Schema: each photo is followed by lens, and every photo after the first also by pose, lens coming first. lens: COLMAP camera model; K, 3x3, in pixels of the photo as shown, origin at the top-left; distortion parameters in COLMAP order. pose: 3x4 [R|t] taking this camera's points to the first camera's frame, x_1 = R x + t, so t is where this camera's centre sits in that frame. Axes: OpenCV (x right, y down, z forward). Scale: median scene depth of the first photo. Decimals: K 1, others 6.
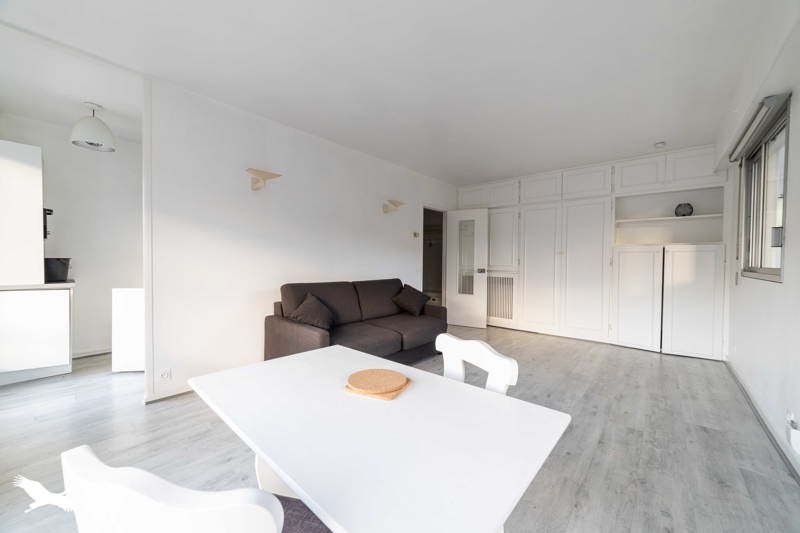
lens RADIAL K [[303.1, 0, 403.7], [0, 303.1, 265.7], [0, 0, 1]] dist [0.000471, 0.000054]
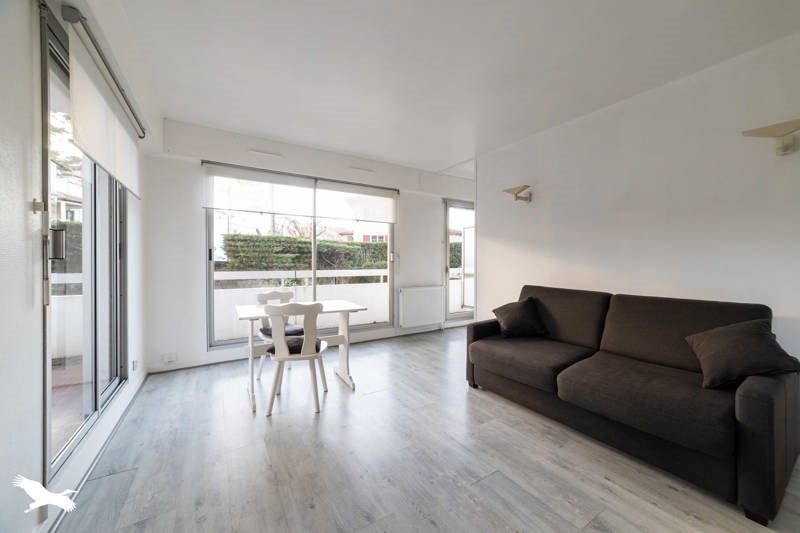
lens RADIAL K [[303.1, 0, 403.7], [0, 303.1, 265.7], [0, 0, 1]] dist [0.000471, 0.000054]
pose [[-0.292778, -0.001760, -0.956179, 0.652528], [-0.020064, 0.999789, 0.004304, -0.004490], [0.955970, 0.020445, -0.292752, 0.768935]]
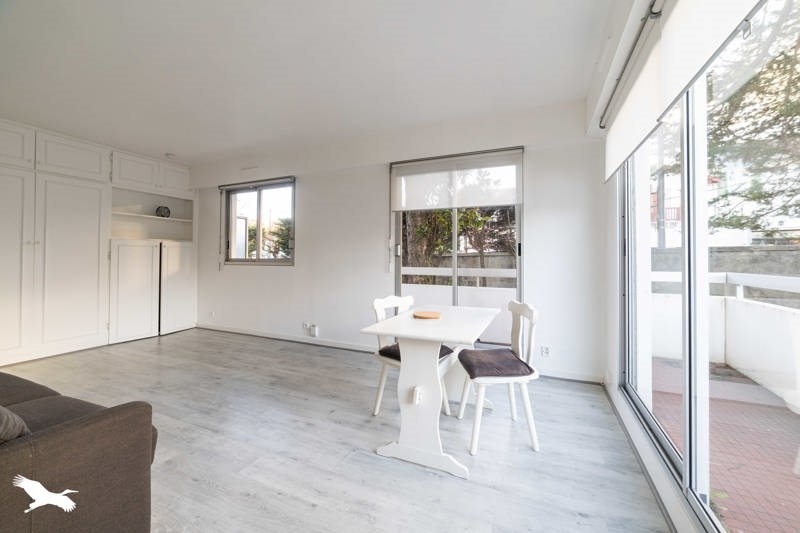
lens RADIAL K [[315.7, 0, 401.8], [0, 315.7, 252.5], [0, 0, 1]] dist [0.000582, 0.000054]
pose [[-0.288691, 0.003178, 0.957417, -0.610079], [0.012669, 0.999920, 0.000501, -0.013583], [-0.957339, 0.012274, -0.288708, 0.524159]]
